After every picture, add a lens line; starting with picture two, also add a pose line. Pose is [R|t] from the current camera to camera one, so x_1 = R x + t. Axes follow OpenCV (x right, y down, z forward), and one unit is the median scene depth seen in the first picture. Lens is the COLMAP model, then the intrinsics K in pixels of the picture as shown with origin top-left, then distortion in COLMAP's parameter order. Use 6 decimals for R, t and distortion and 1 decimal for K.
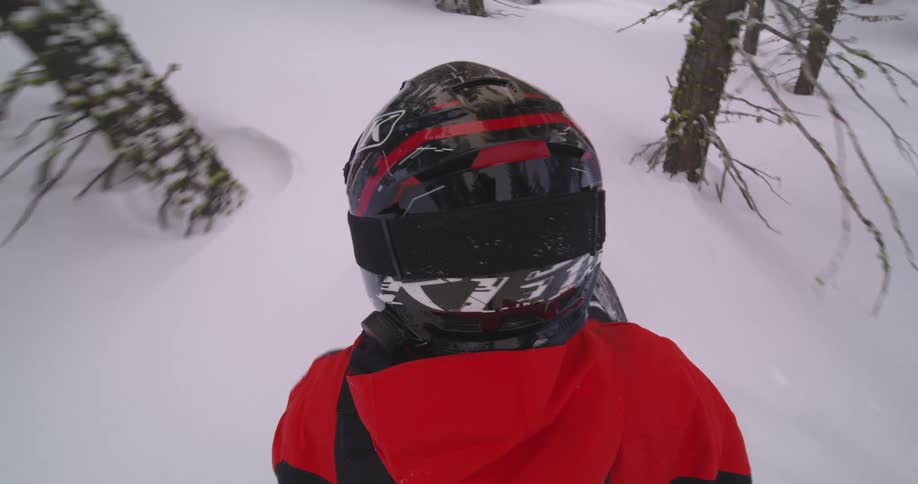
lens RADIAL K [[462.1, 0, 459.0], [0, 462.1, 242.0], [0, 0, 1]] dist [0.053248, 0.009000]
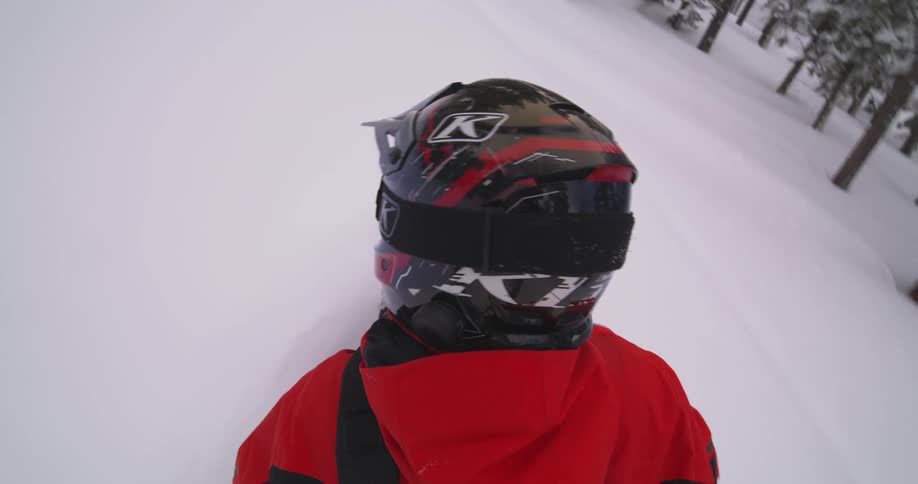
lens RADIAL K [[462.1, 0, 459.0], [0, 462.1, 242.0], [0, 0, 1]] dist [0.053248, 0.009000]
pose [[0.880589, 0.130026, 0.455692, -0.687144], [-0.106354, 0.991316, -0.077337, 0.106030], [-0.461791, 0.019638, 0.886771, 0.106358]]
